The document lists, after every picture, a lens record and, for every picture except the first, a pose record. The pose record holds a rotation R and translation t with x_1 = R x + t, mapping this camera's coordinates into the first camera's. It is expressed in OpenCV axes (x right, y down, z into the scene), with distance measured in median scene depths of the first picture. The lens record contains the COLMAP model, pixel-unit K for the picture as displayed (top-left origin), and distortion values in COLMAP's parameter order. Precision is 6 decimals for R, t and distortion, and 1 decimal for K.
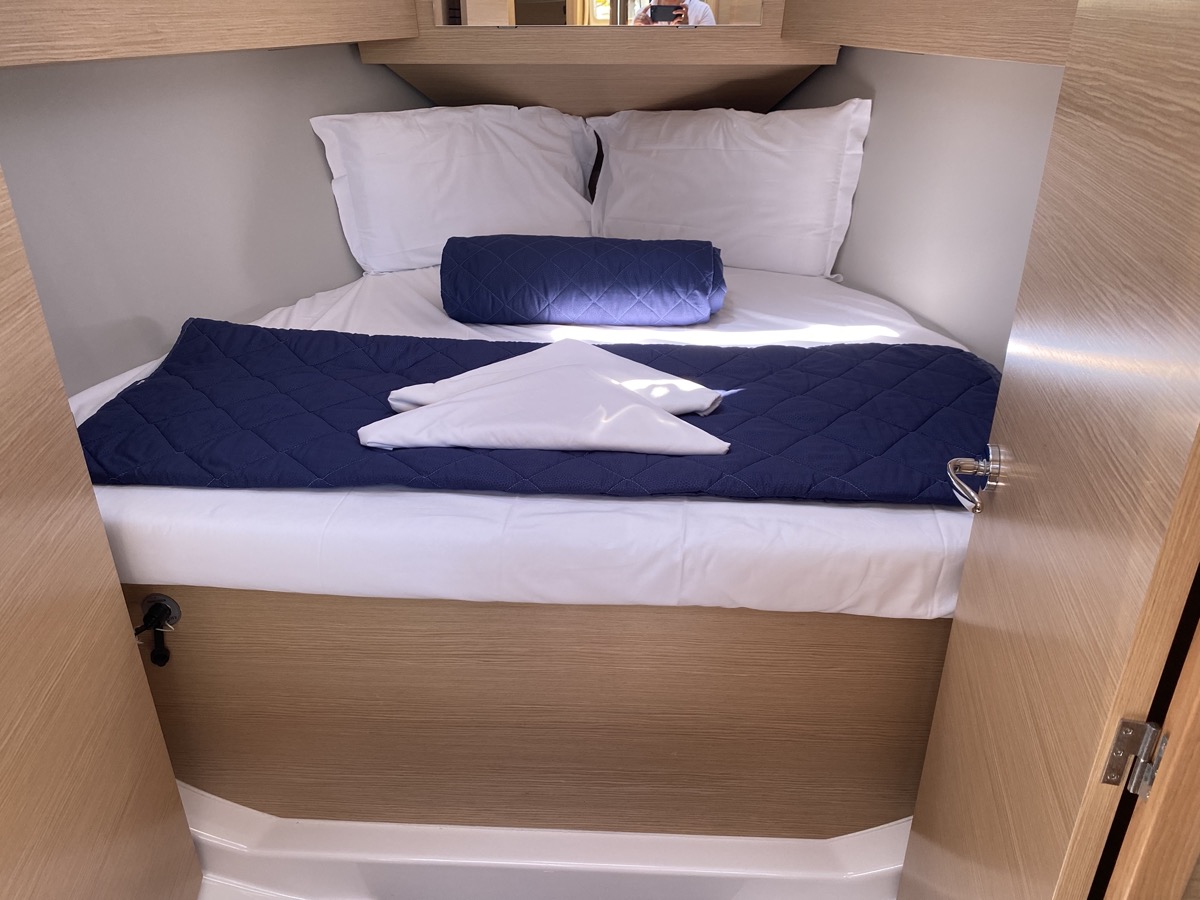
lens RADIAL K [[928.8, 0, 592.4], [0, 928.8, 452.1], [0, 0, 1]] dist [0.032335, -0.036948]
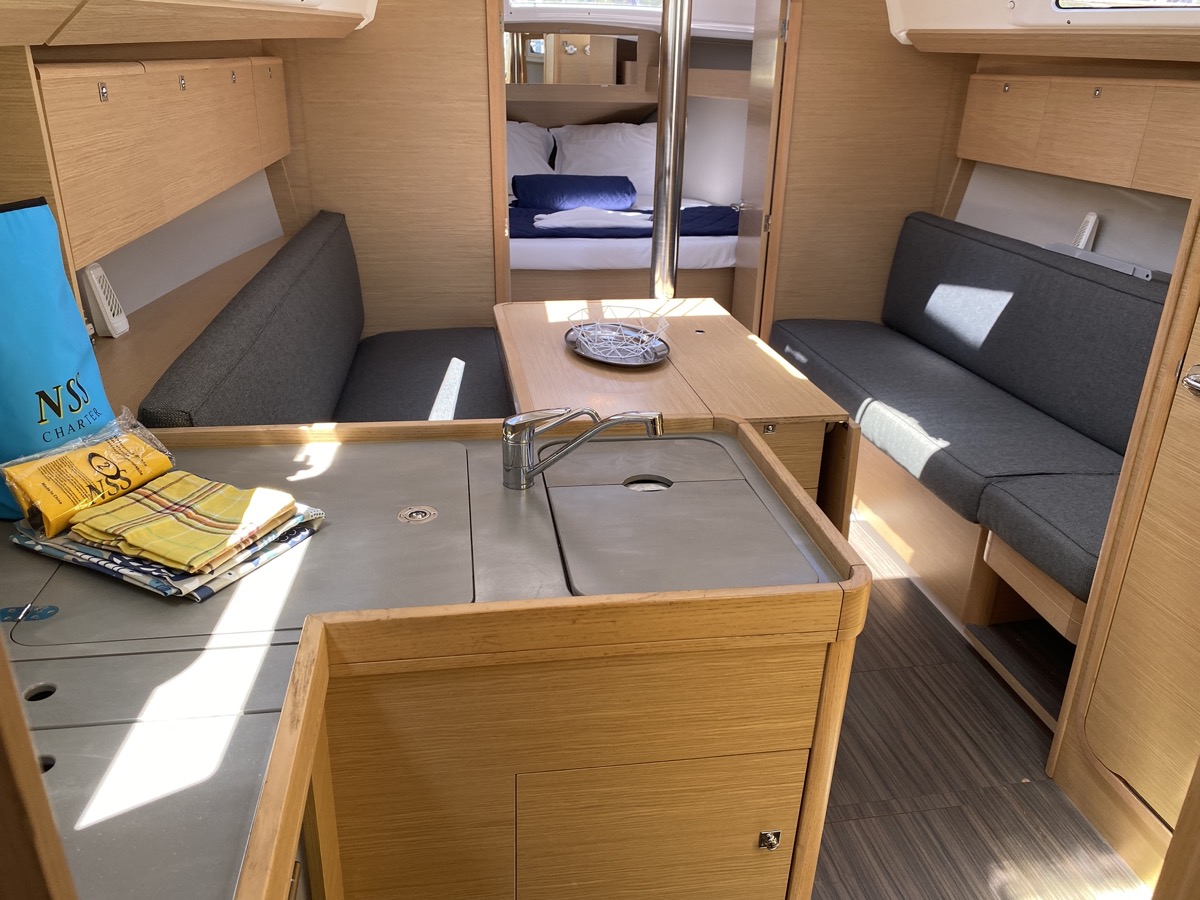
lens RADIAL K [[928.8, 0, 608.2], [0, 928.8, 445.9], [0, 0, 1]] dist [0.032335, -0.036948]
pose [[0.971463, -0.071231, 0.226241, -0.458649], [0.084424, 0.995216, -0.049171, 0.516352], [-0.221656, 0.066868, 0.972830, -1.123451]]
